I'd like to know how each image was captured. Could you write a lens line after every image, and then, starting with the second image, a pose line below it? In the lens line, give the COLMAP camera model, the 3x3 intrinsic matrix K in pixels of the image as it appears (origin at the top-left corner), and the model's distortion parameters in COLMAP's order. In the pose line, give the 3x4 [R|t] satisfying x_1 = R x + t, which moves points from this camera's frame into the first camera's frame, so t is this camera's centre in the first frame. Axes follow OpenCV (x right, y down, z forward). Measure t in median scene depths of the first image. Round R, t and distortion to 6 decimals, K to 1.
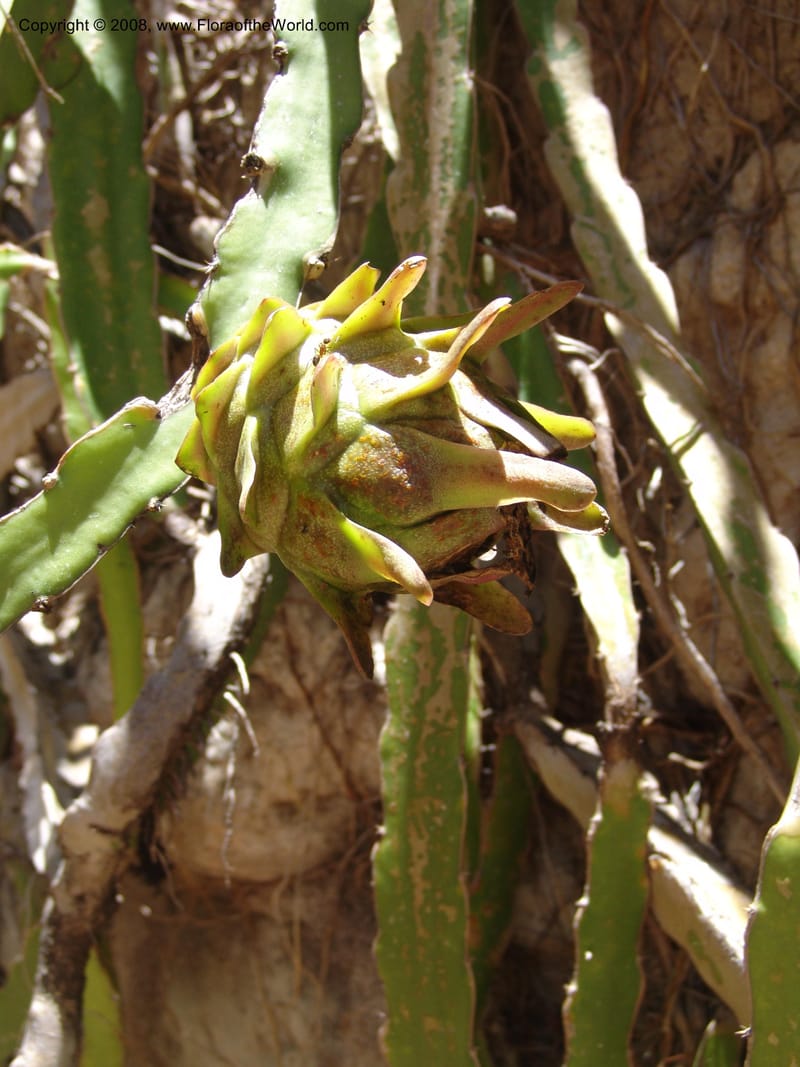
lens RADIAL K [[1471.4, 0, 400.0], [0, 1471.4, 533.5], [0, 0, 1]] dist [-0.069932, 0.169370]
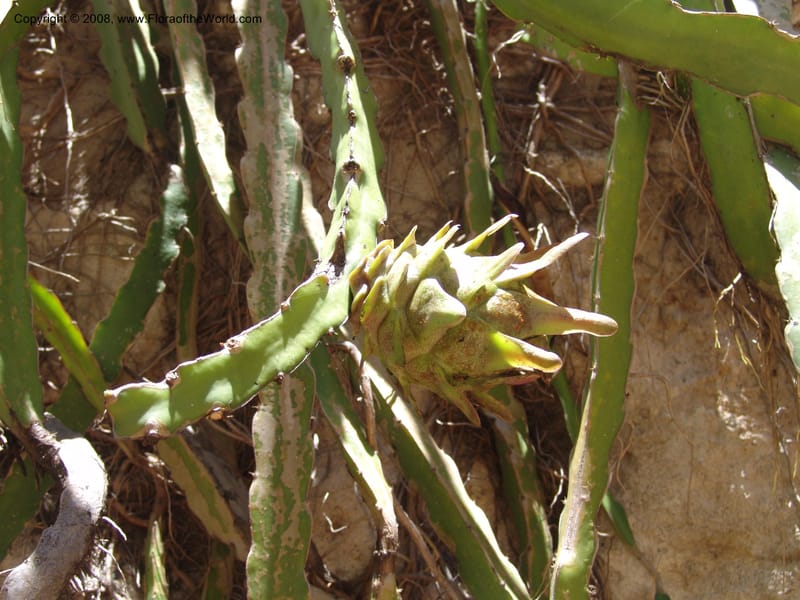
lens RADIAL K [[1103.2, 0, 400.0], [0, 1103.2, 300.0], [0, 0, 1]] dist [-0.069932, 0.169370]
pose [[0.798075, 0.175320, 0.576489, -0.594277], [0.015073, 0.950627, -0.309968, 0.240961], [-0.602369, 0.256067, 0.756029, -0.017782]]
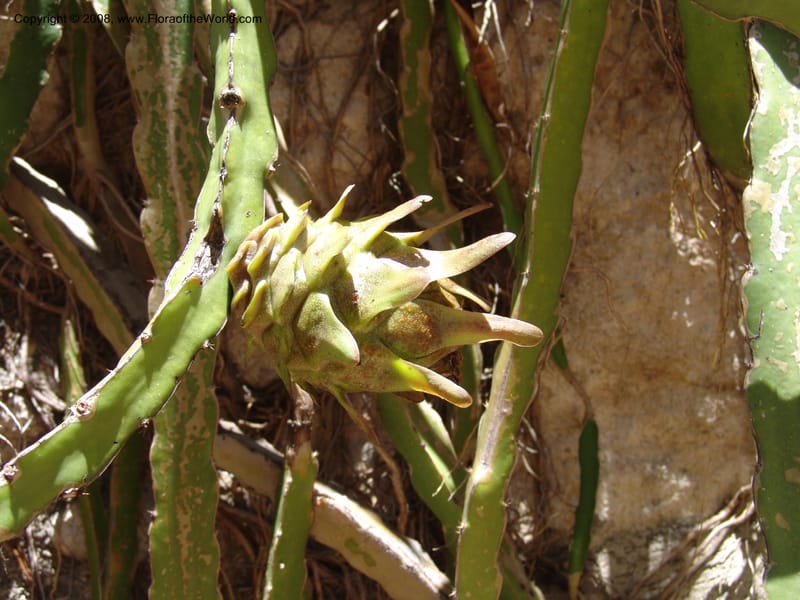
lens RADIAL K [[1103.2, 0, 400.0], [0, 1103.2, 300.0], [0, 0, 1]] dist [-0.069932, 0.169370]
pose [[0.781977, -0.077999, 0.618408, -0.482154], [0.007372, 0.993227, 0.115953, -0.132410], [-0.623264, -0.086114, 0.777256, 0.025899]]
